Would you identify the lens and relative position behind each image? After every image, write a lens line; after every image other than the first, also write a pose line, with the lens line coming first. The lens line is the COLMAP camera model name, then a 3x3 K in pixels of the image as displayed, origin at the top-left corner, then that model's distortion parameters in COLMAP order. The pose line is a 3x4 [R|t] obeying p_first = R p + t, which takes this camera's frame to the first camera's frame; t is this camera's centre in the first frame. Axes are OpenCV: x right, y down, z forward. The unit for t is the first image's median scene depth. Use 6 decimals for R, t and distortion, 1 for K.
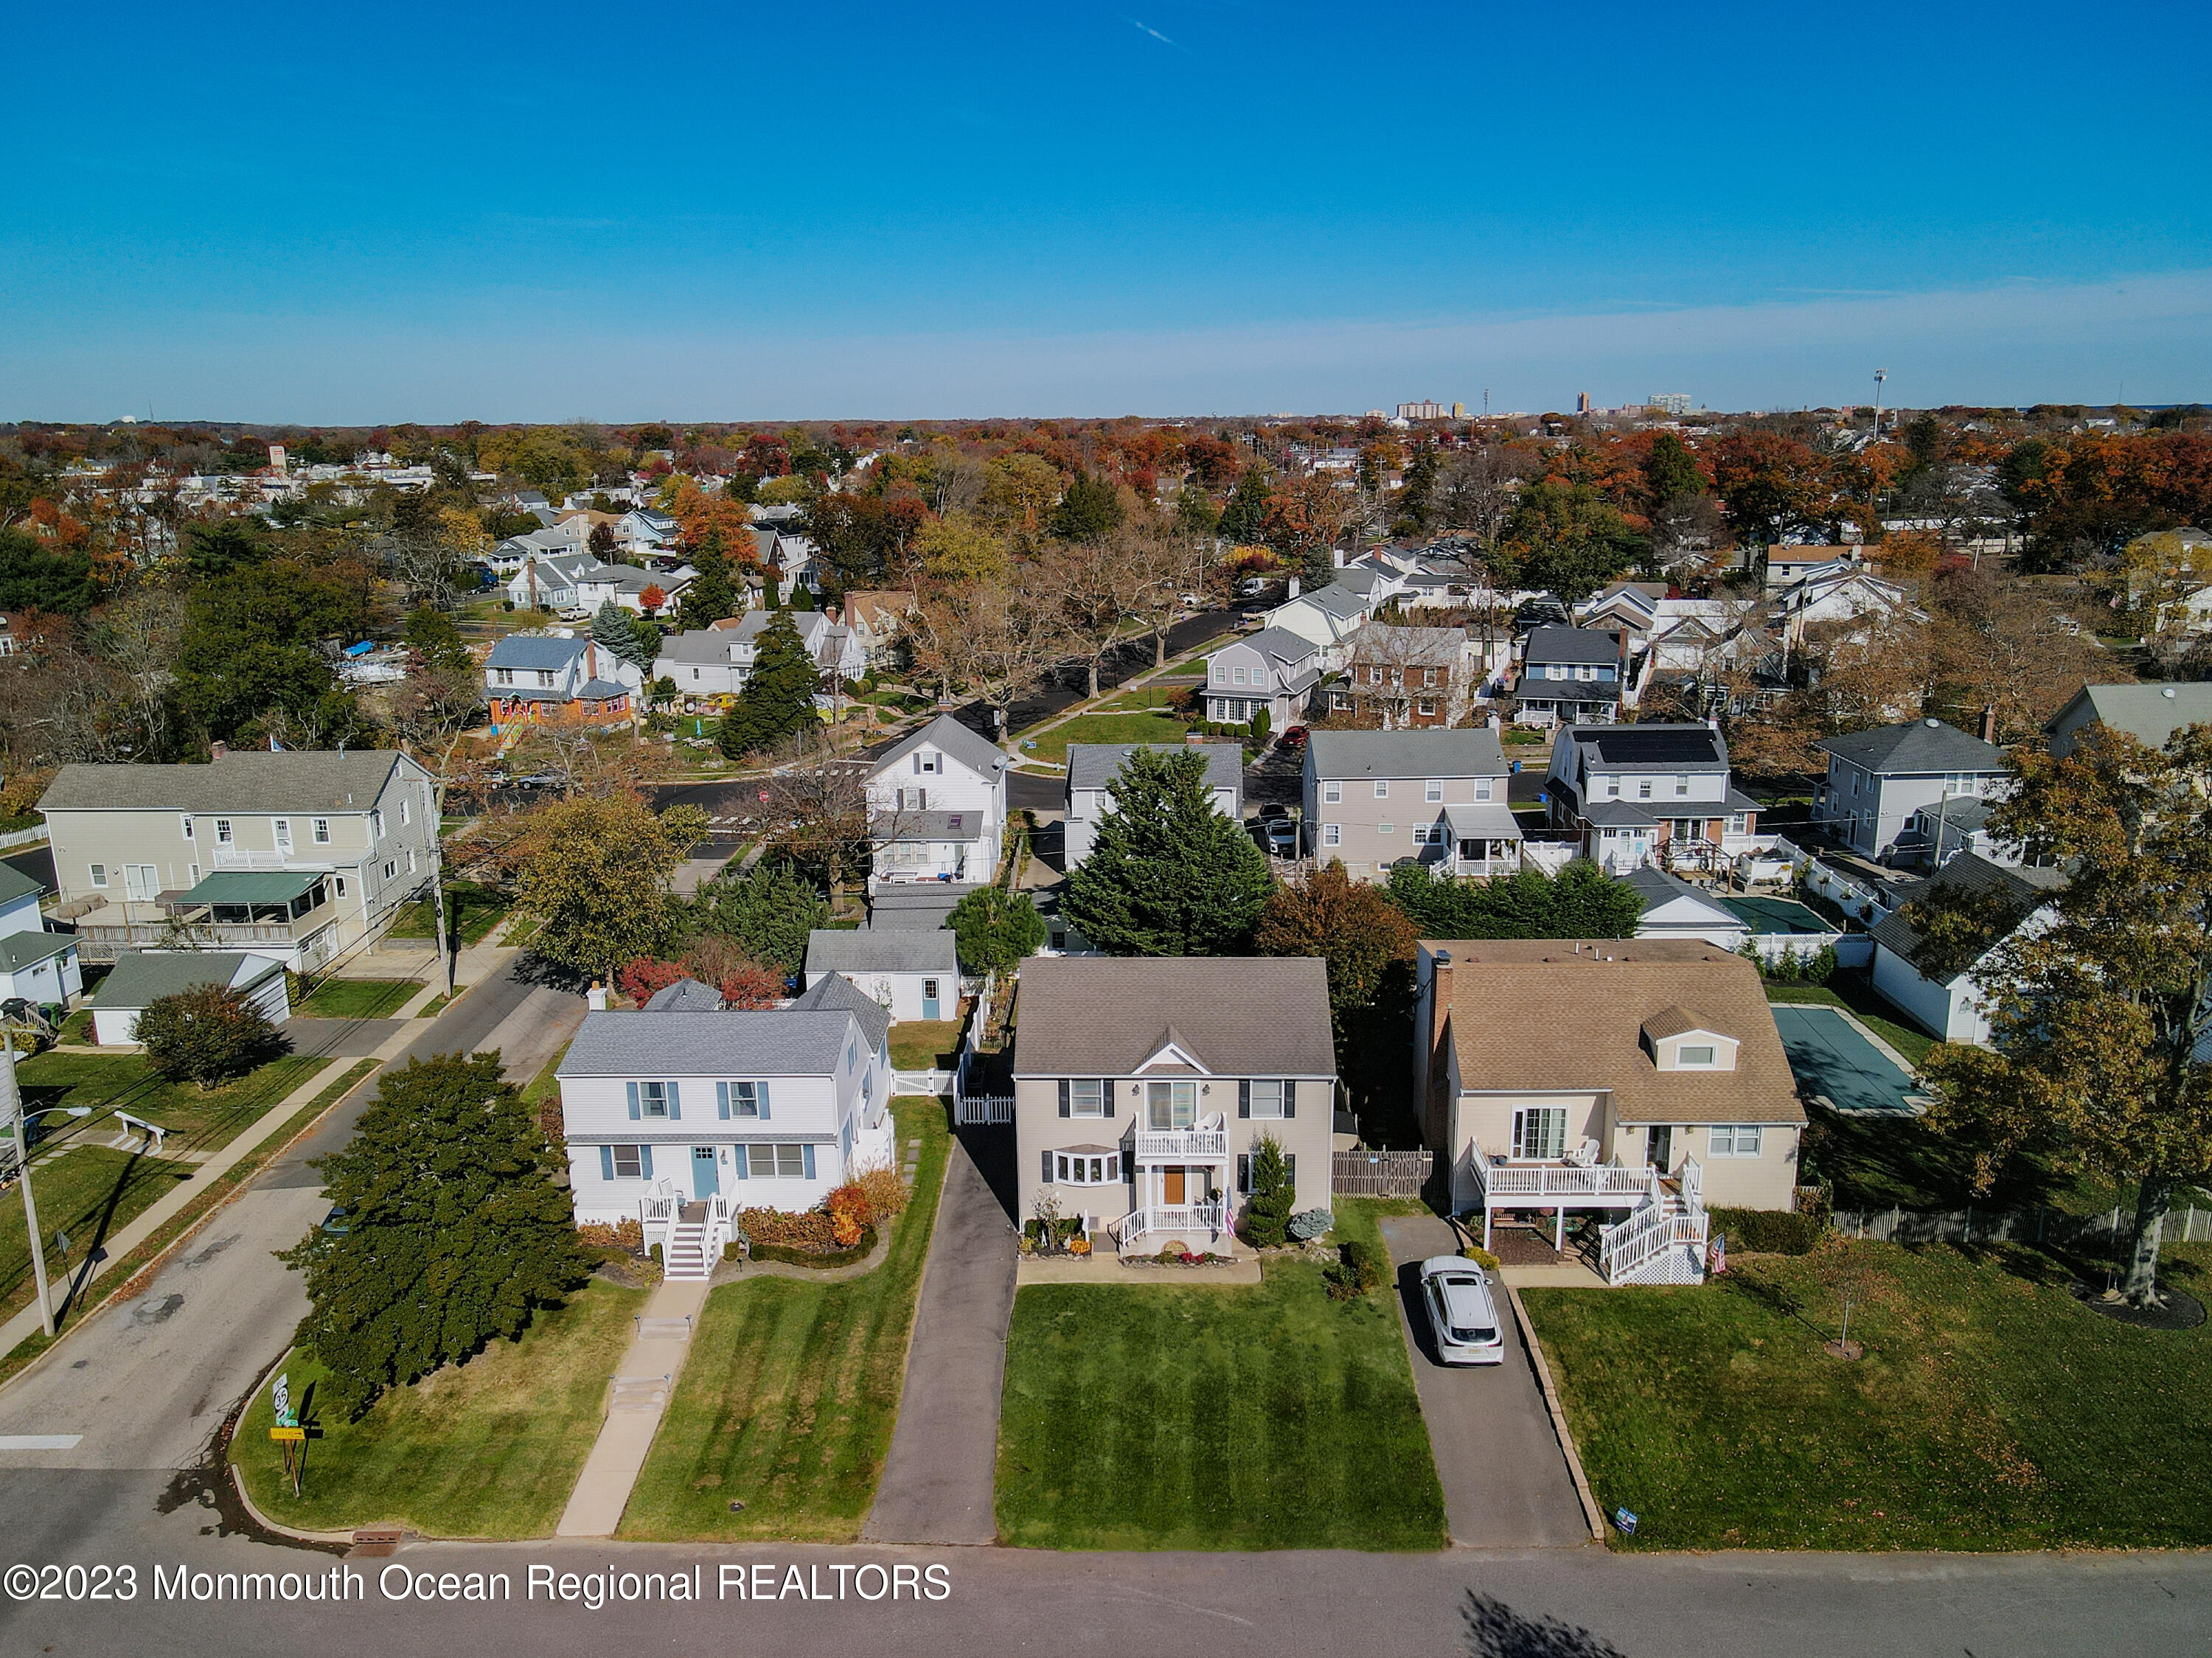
lens RADIAL K [[1604.0, 0, 1082.4], [0, 1604.0, 838.7], [0, 0, 1]] dist [-0.001402, 0.027380]
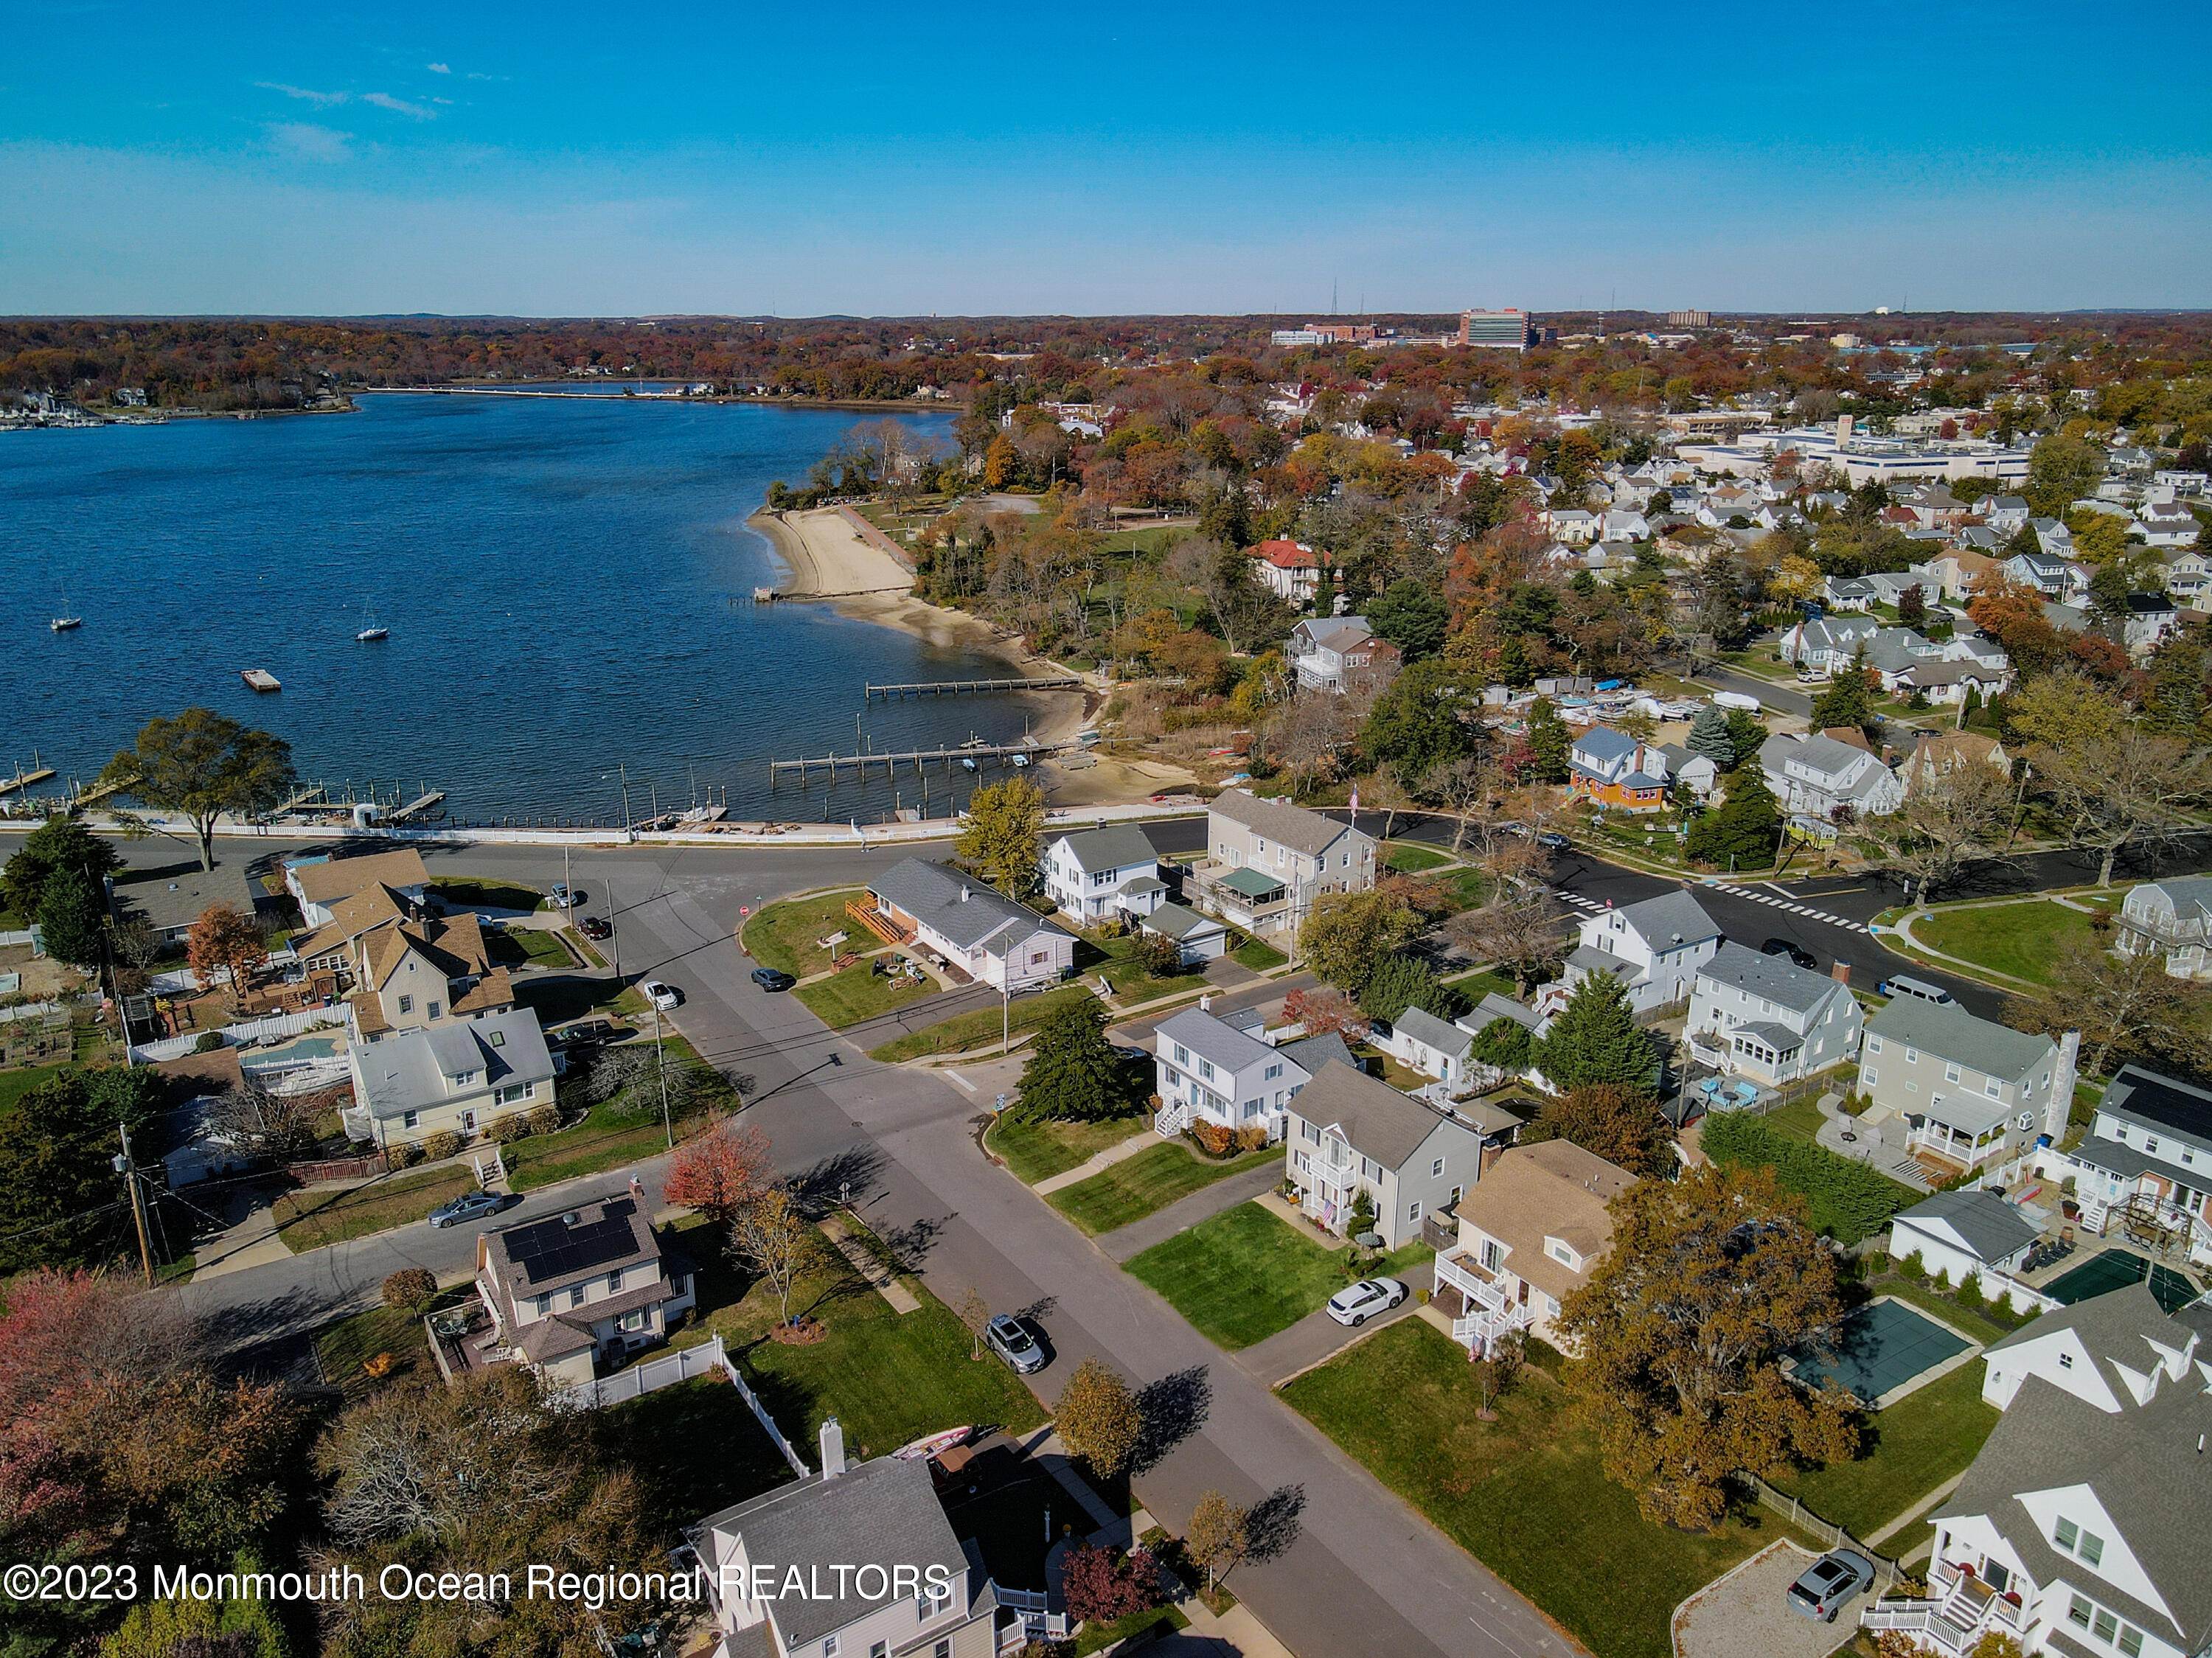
lens RADIAL K [[1591.9, 0, 1112.7], [0, 1591.9, 862.2], [0, 0, 1]] dist [-0.011095, 0.054223]
pose [[0.578148, 0.273637, -0.768679, 1.291468], [-0.211911, 0.960116, 0.182401, -0.471000], [0.787933, 0.057437, 0.613077, -0.432936]]
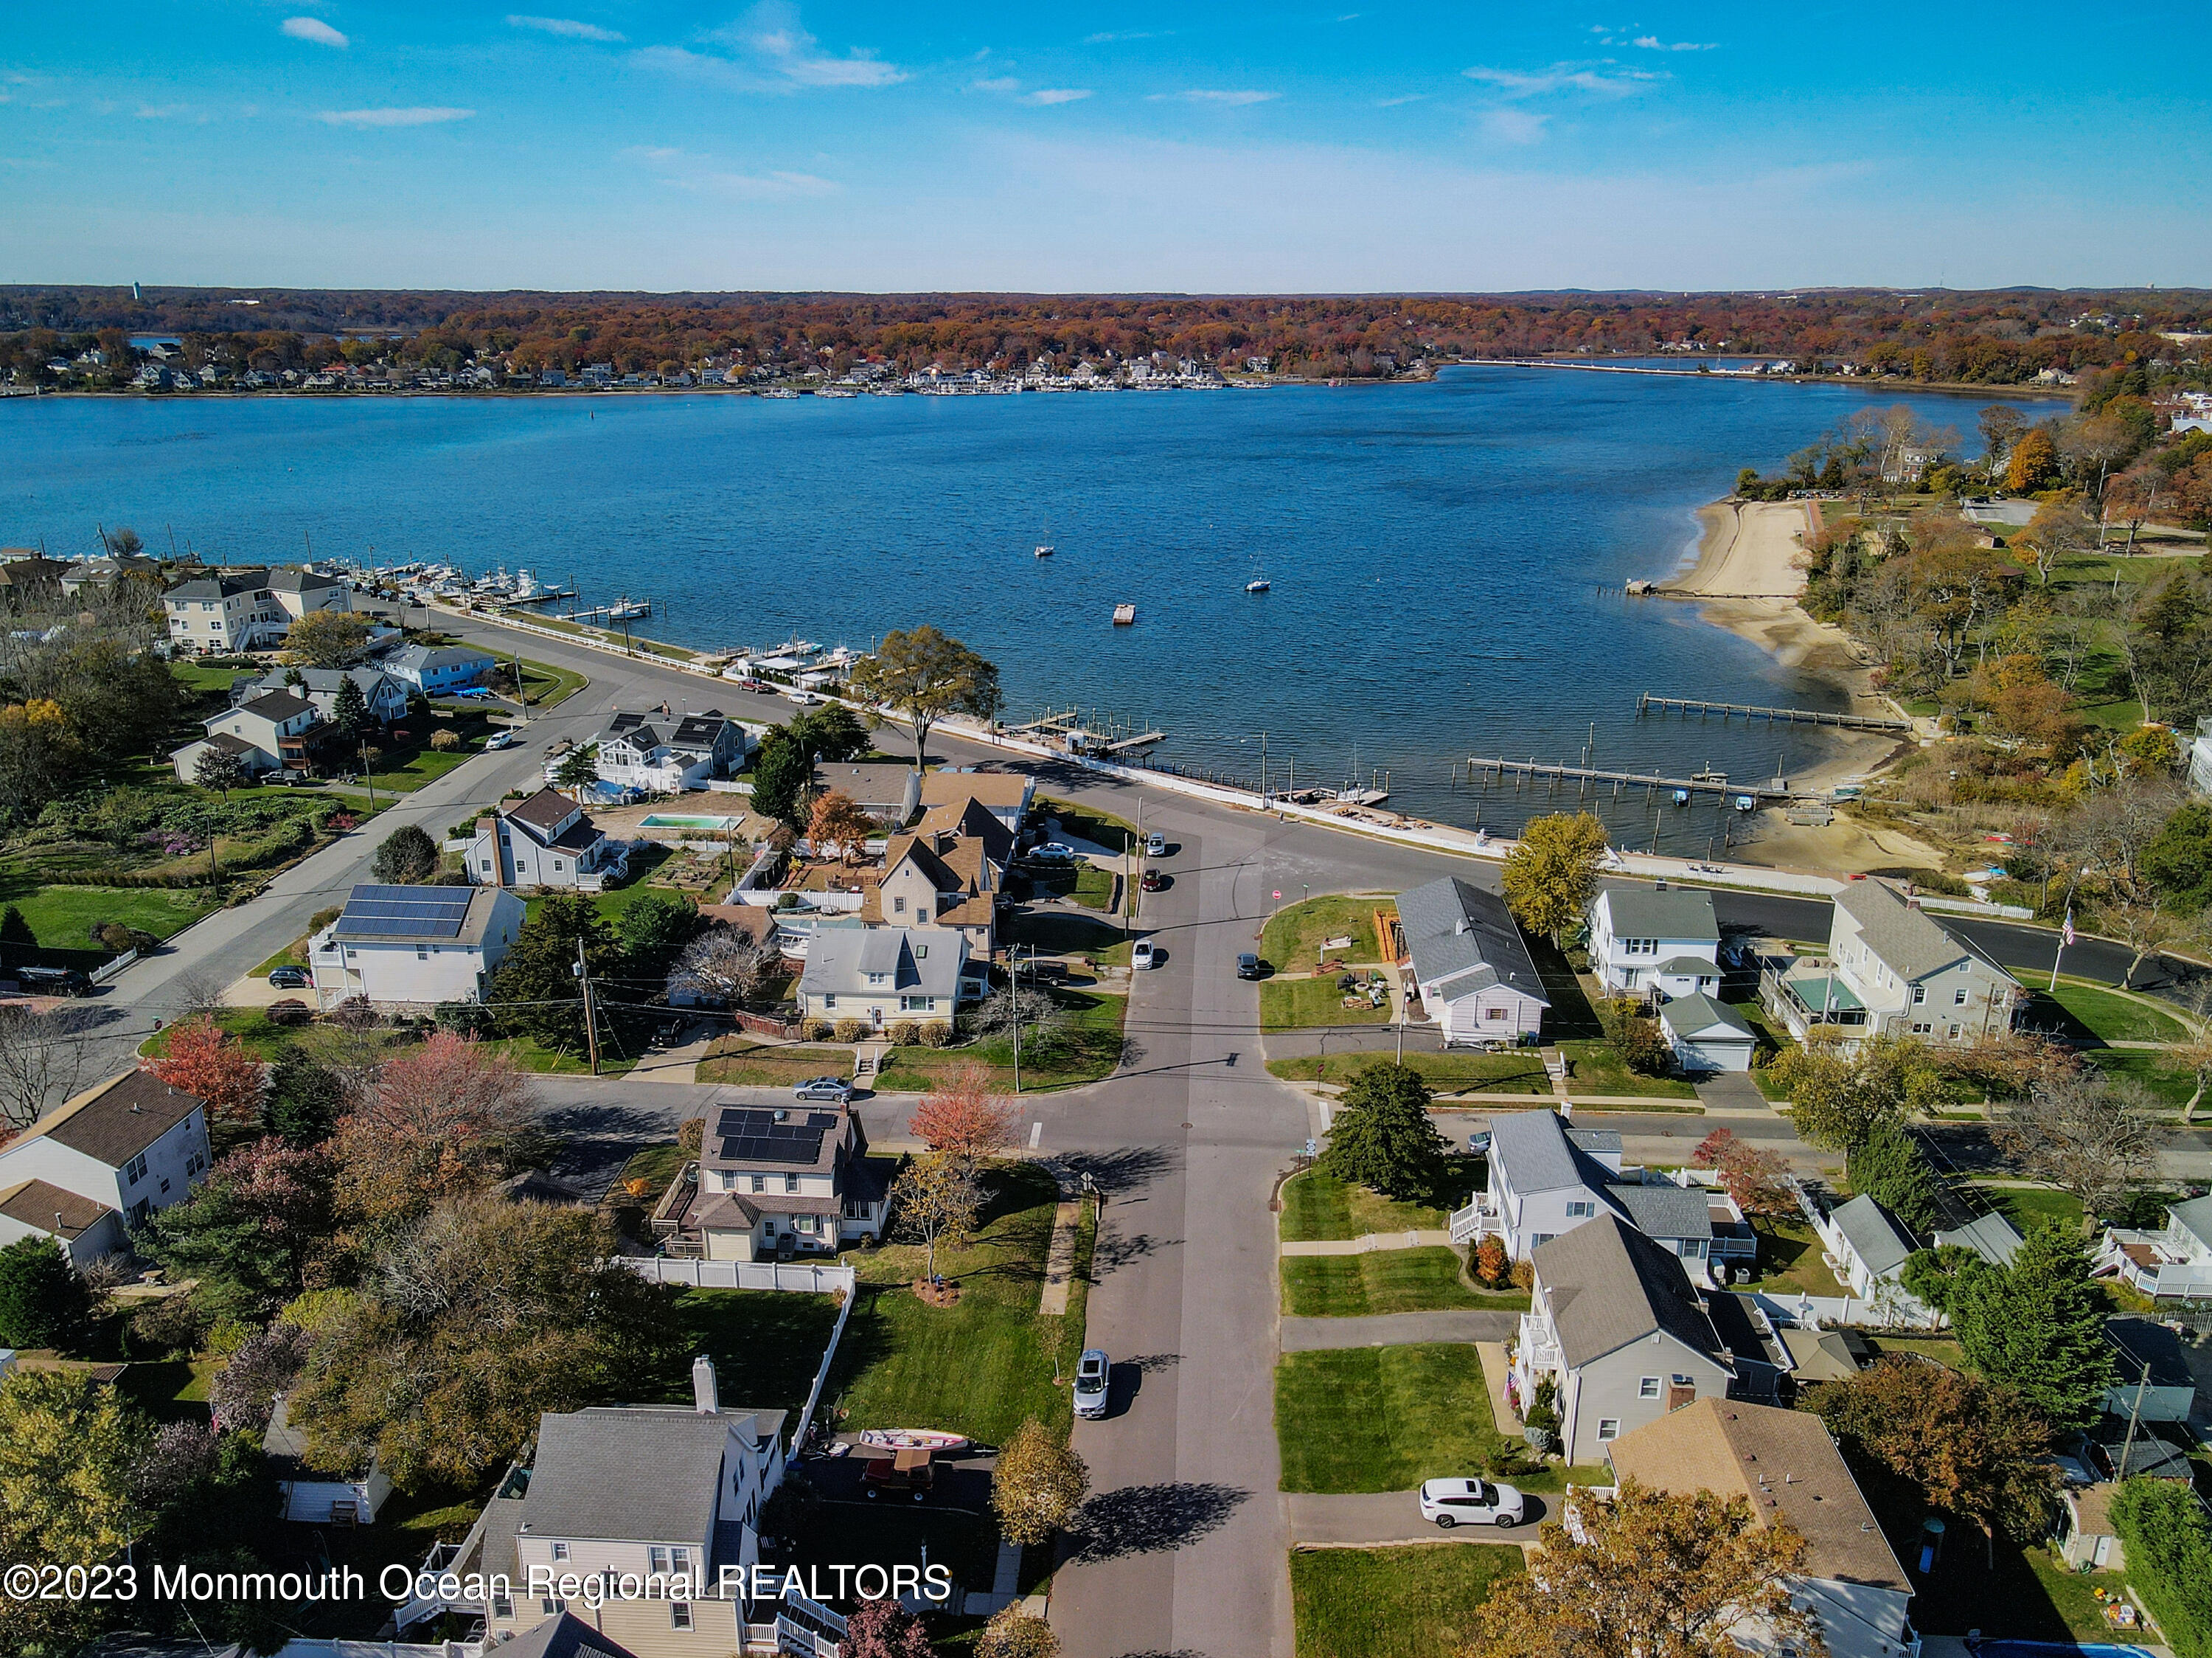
lens RADIAL K [[1621.6, 0, 1115.2], [0, 1621.6, 833.0], [0, 0, 1]] dist [0.001632, 0.034257]
pose [[-0.035416, 0.325562, -0.944857, 1.429871], [-0.252092, 0.911966, 0.323678, -0.688390], [0.967055, 0.249655, 0.049774, 0.374411]]
